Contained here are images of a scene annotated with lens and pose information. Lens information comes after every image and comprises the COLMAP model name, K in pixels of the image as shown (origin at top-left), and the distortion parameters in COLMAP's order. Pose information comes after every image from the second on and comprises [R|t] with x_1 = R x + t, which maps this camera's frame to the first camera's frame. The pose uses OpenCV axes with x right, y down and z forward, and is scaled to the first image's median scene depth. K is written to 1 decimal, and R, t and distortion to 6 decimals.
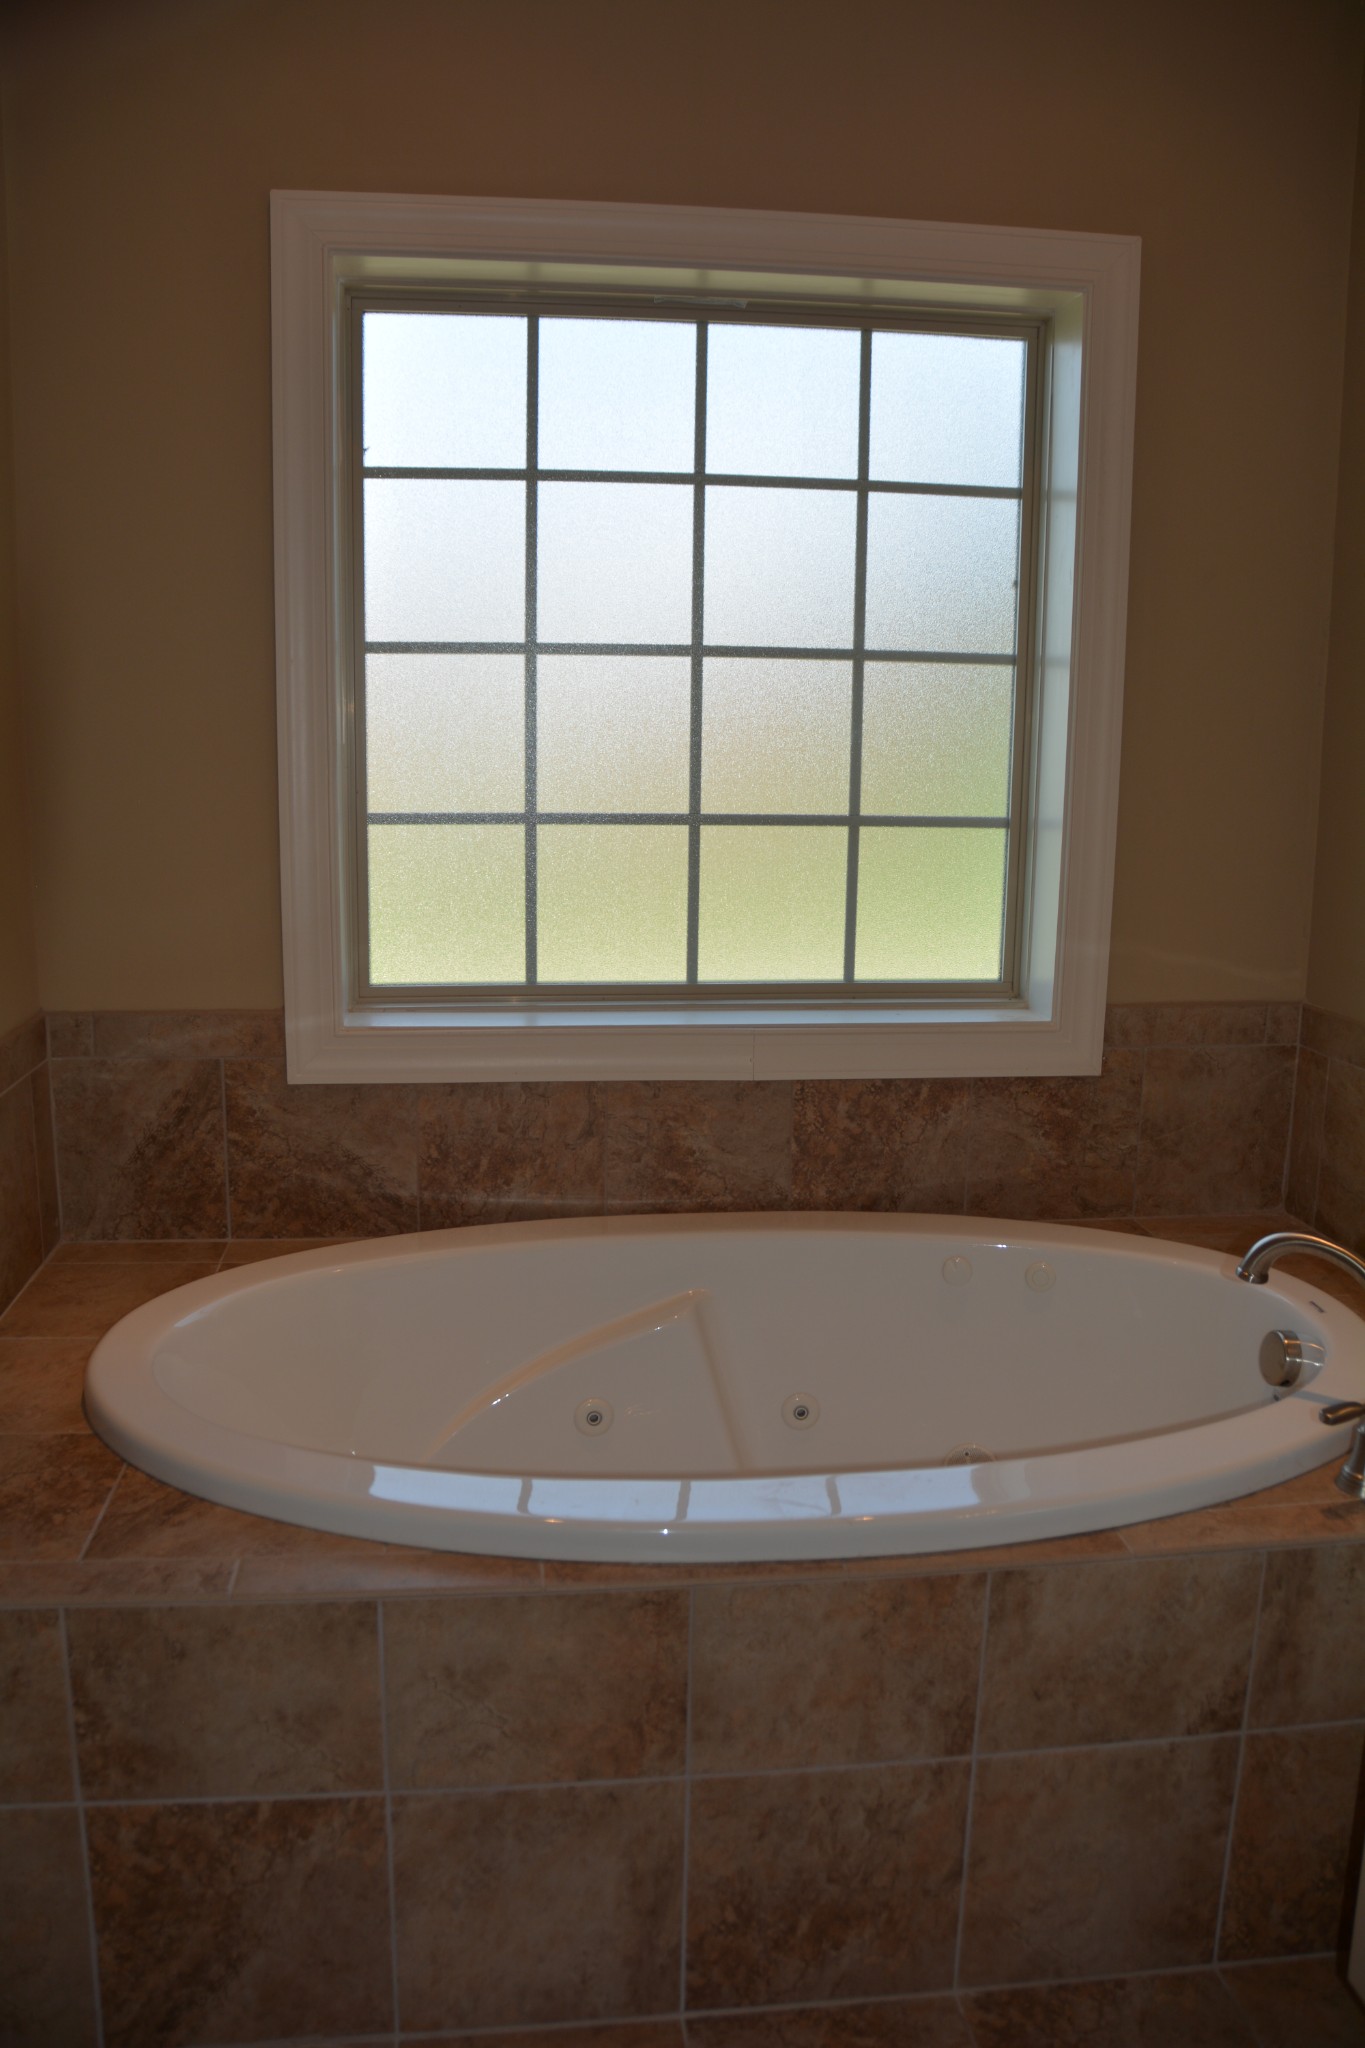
lens RADIAL K [[1587.8, 0, 667.0], [0, 1587.8, 1016.6], [0, 0, 1]] dist [-0.172491, 0.125082]
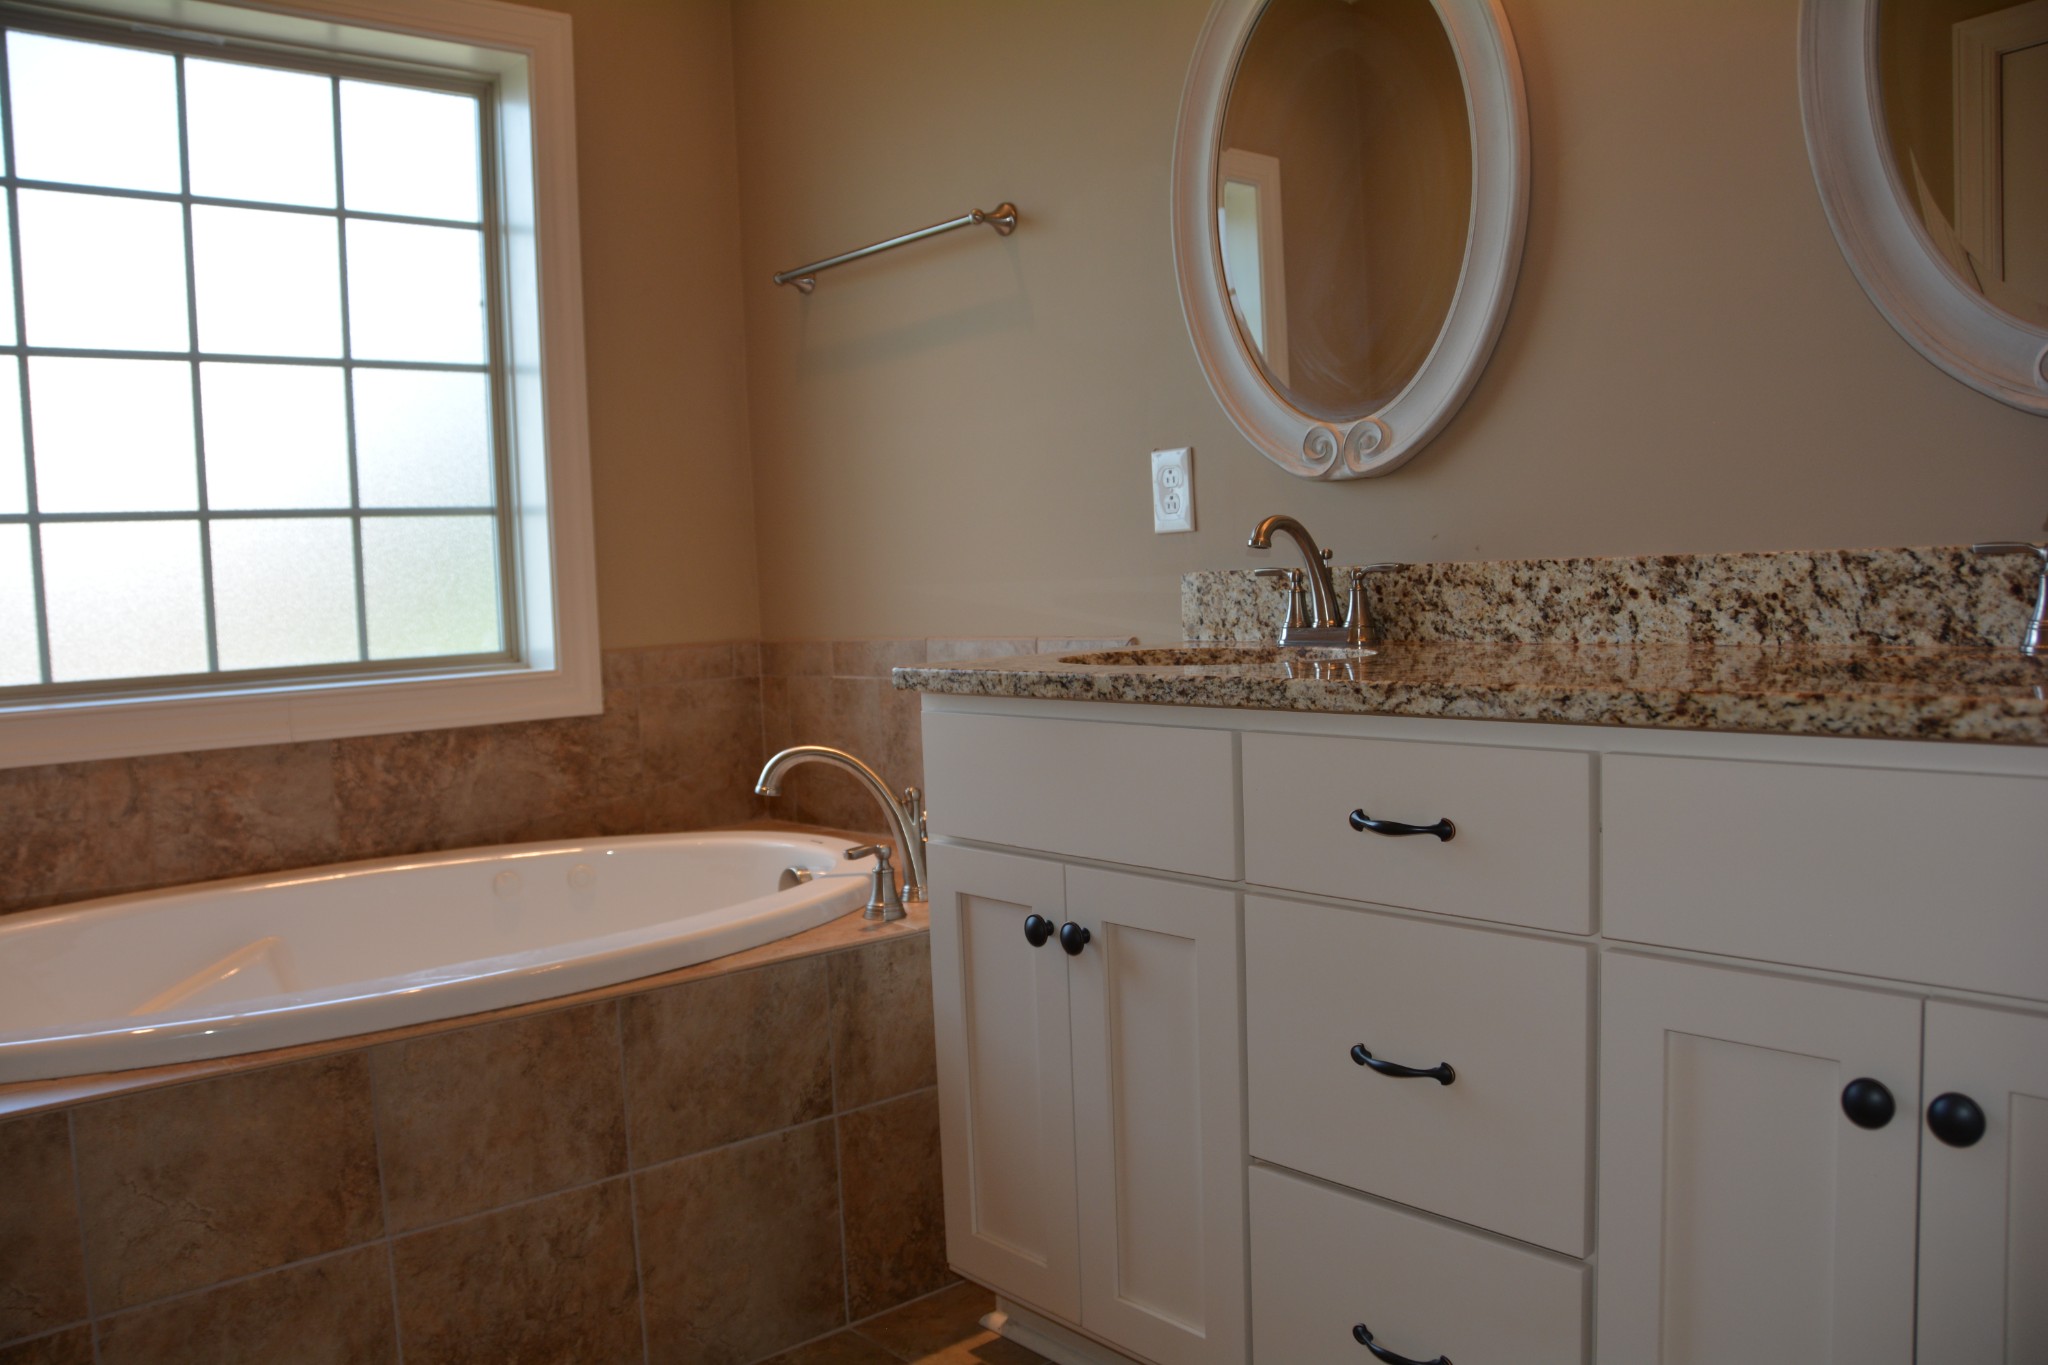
lens RADIAL K [[1587.8, 0, 997.2], [0, 1587.8, 696.4], [0, 0, 1]] dist [-0.172491, 0.125082]
pose [[0.833951, -0.088543, 0.544690, -0.177757], [0.154364, 0.985070, -0.076211, 0.257855], [-0.529810, 0.147636, 0.835168, -0.190841]]
